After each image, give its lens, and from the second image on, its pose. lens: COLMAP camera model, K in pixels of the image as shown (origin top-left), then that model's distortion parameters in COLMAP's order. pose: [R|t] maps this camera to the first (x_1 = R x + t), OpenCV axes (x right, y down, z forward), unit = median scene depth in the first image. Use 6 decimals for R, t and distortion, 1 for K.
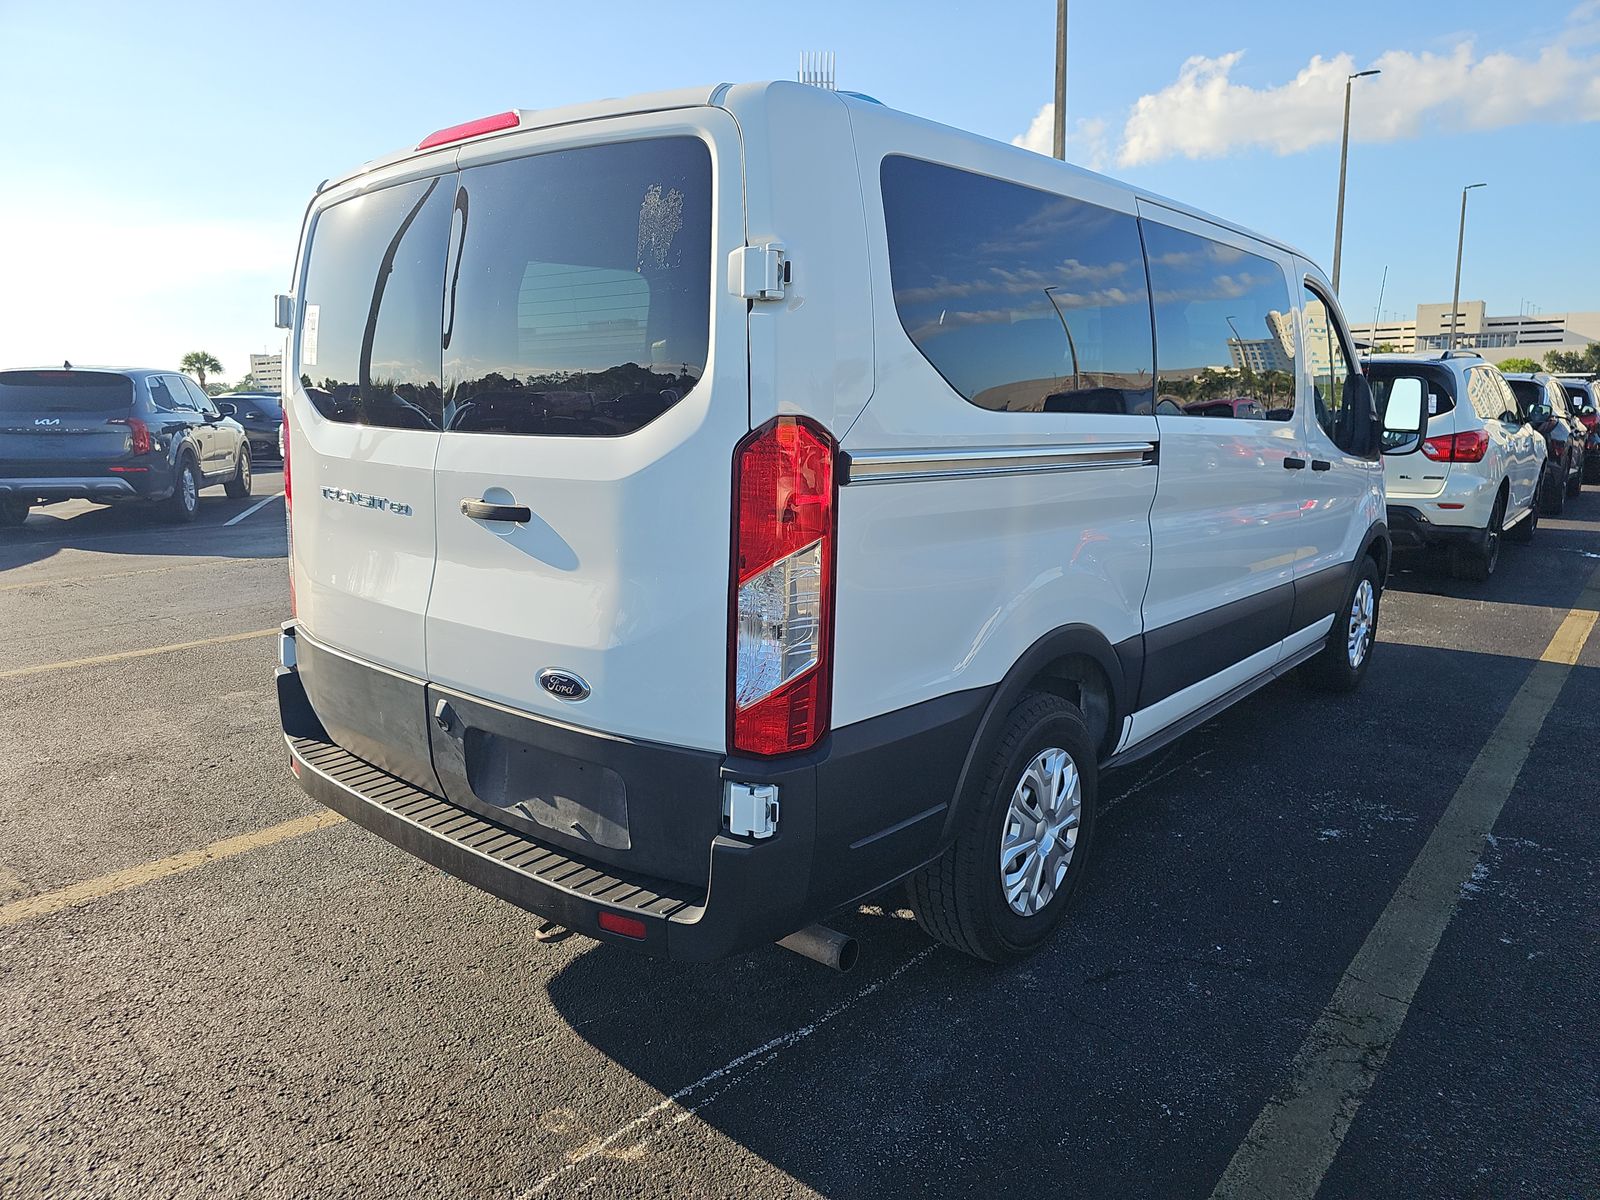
lens RADIAL K [[1112.2, 0, 800.0], [0, 1112.2, 600.0], [0, 0, 1]] dist [0.002148, -0.001414]
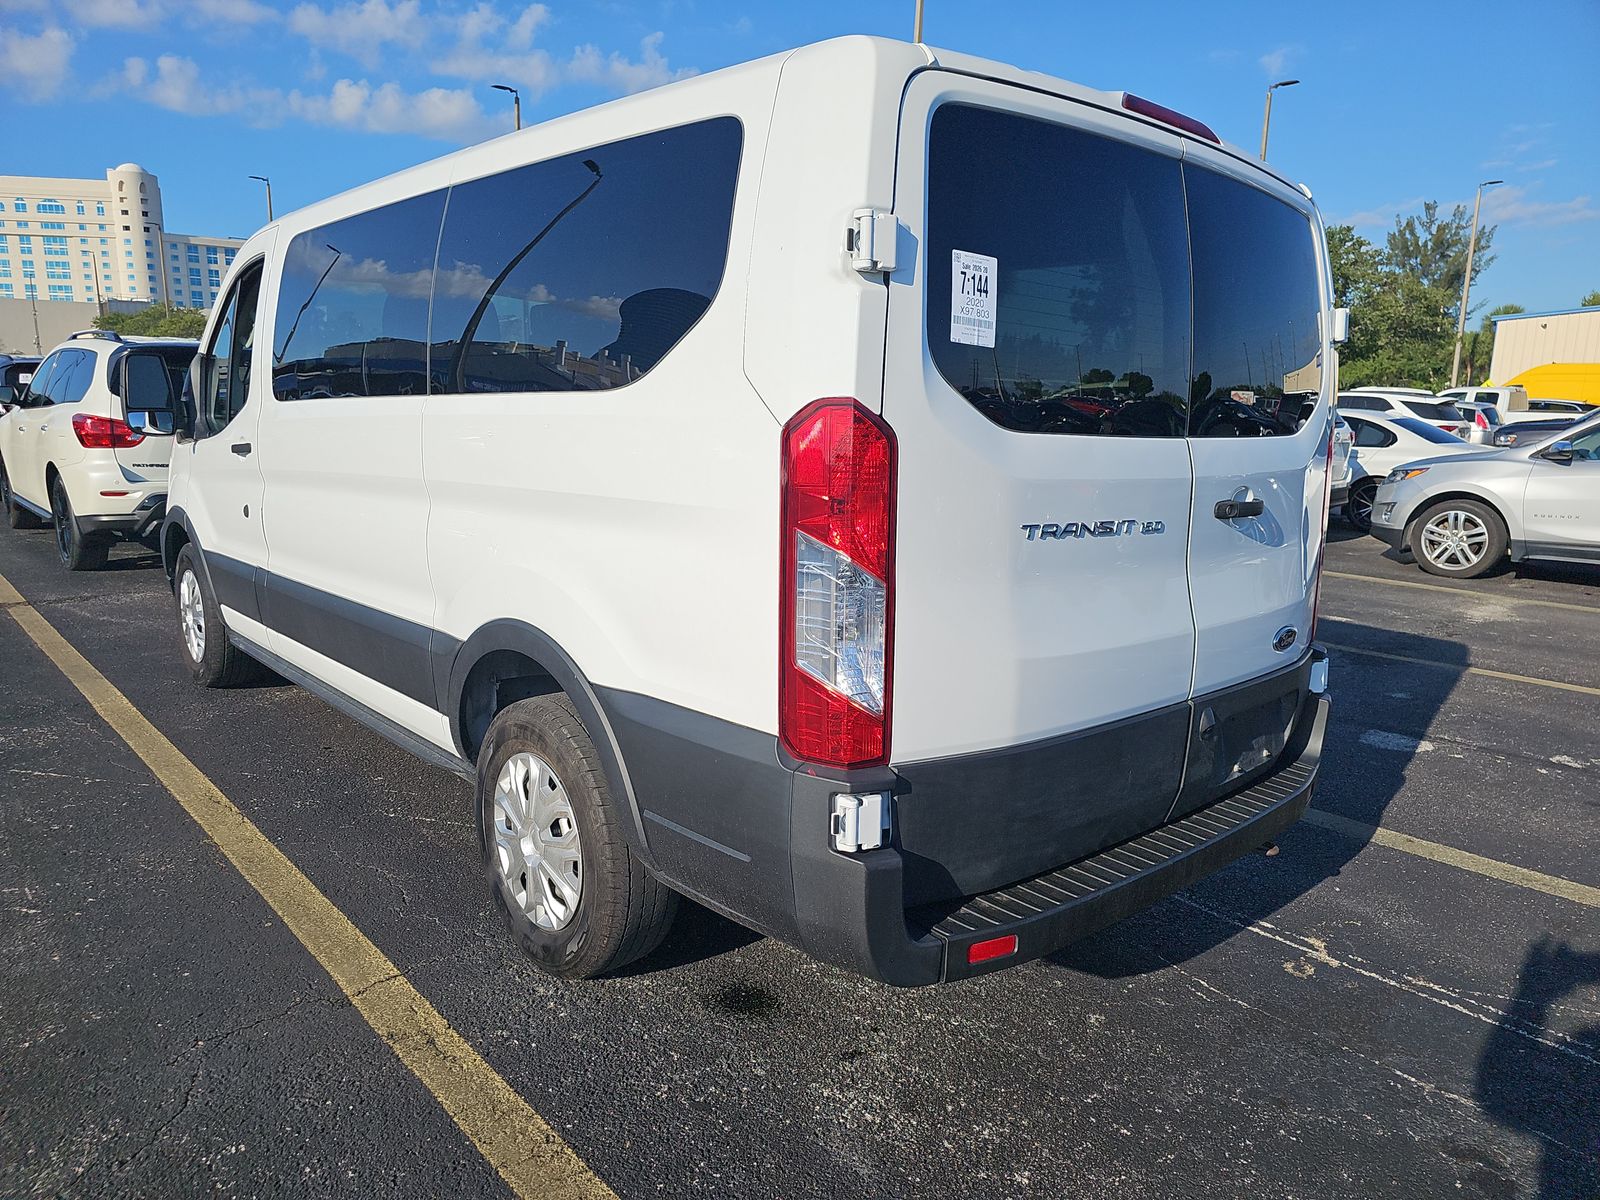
lens RADIAL K [[1099.0, 0, 803.7], [0, 1099.0, 634.9], [0, 0, 1]] dist [0.002347, 0.000526]
pose [[0.123790, -0.207099, 0.970457, -1.378064], [0.157938, 0.969624, 0.186775, -0.225971], [-0.979659, 0.130151, 0.152739, 1.260832]]
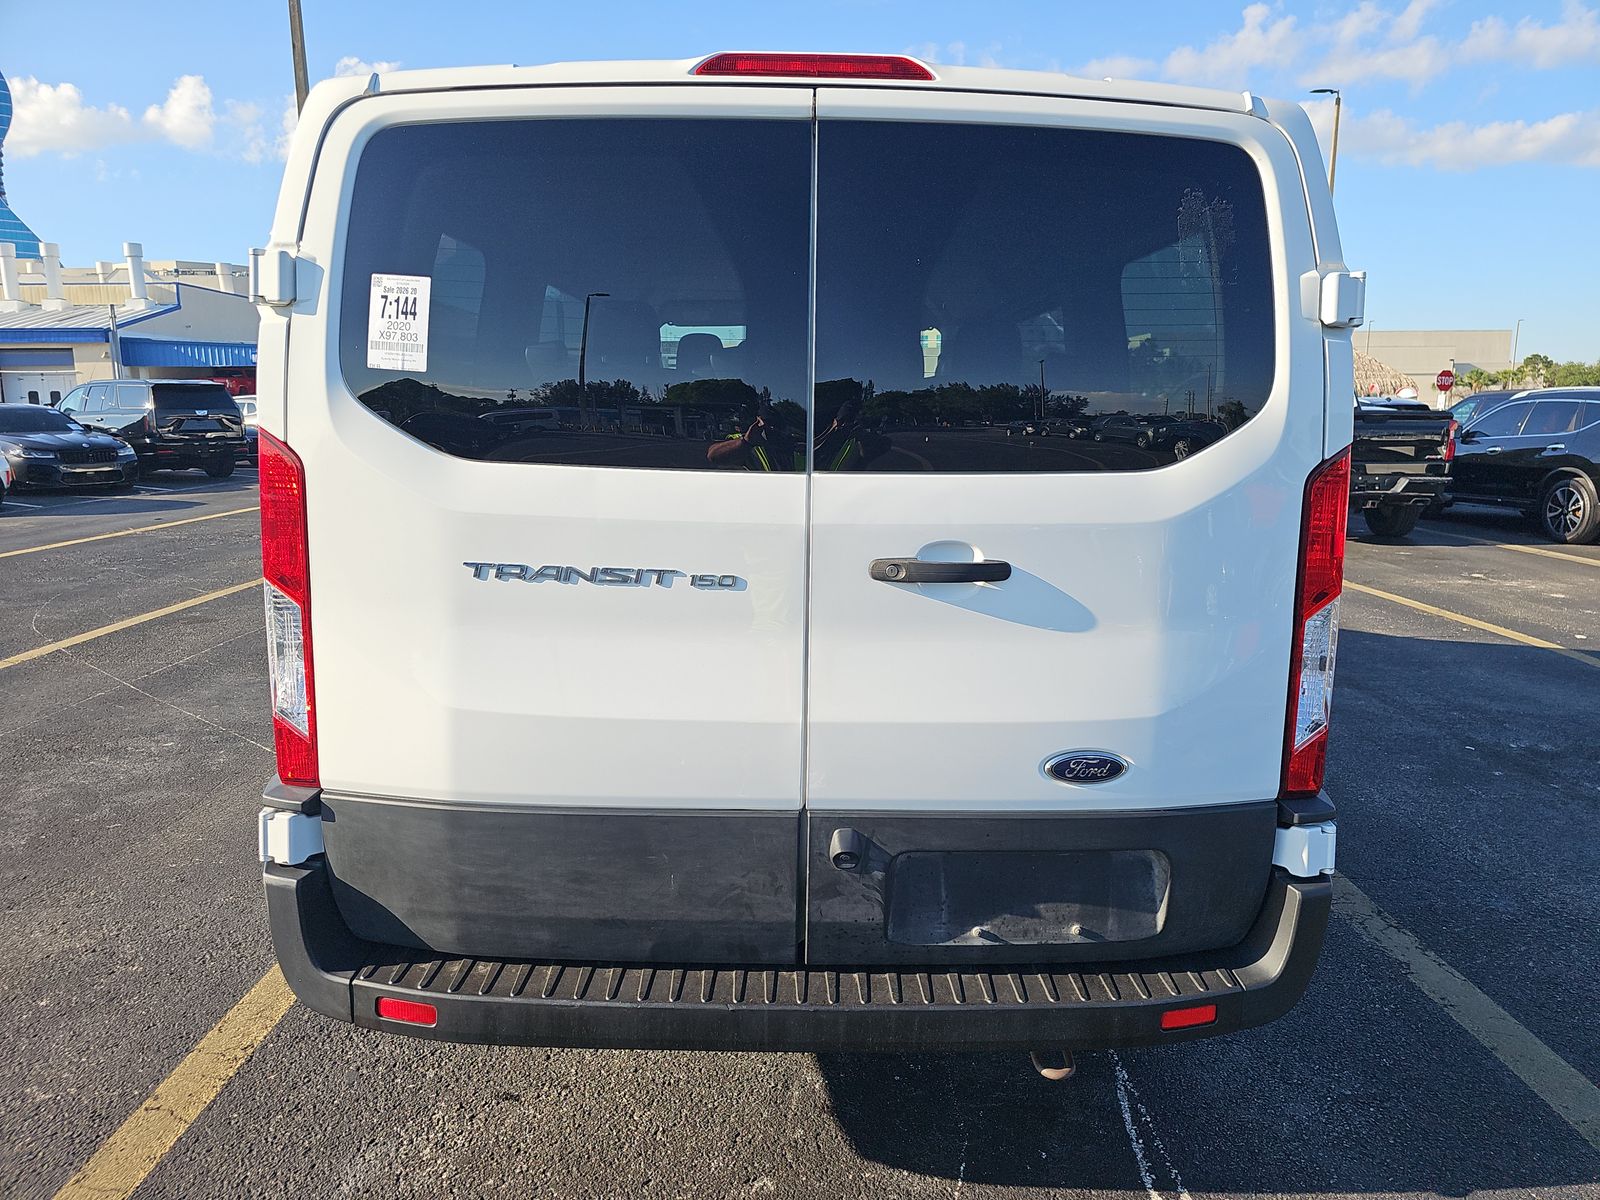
lens RADIAL K [[1092.7, 0, 800.0], [0, 1092.7, 600.0], [0, 0, 1]] dist [0.008569, 0.000406]
pose [[0.747794, -0.113484, 0.654160, -0.851313], [0.114074, 0.992593, 0.041794, -0.102527], [-0.654057, 0.043369, 0.755201, 0.483459]]
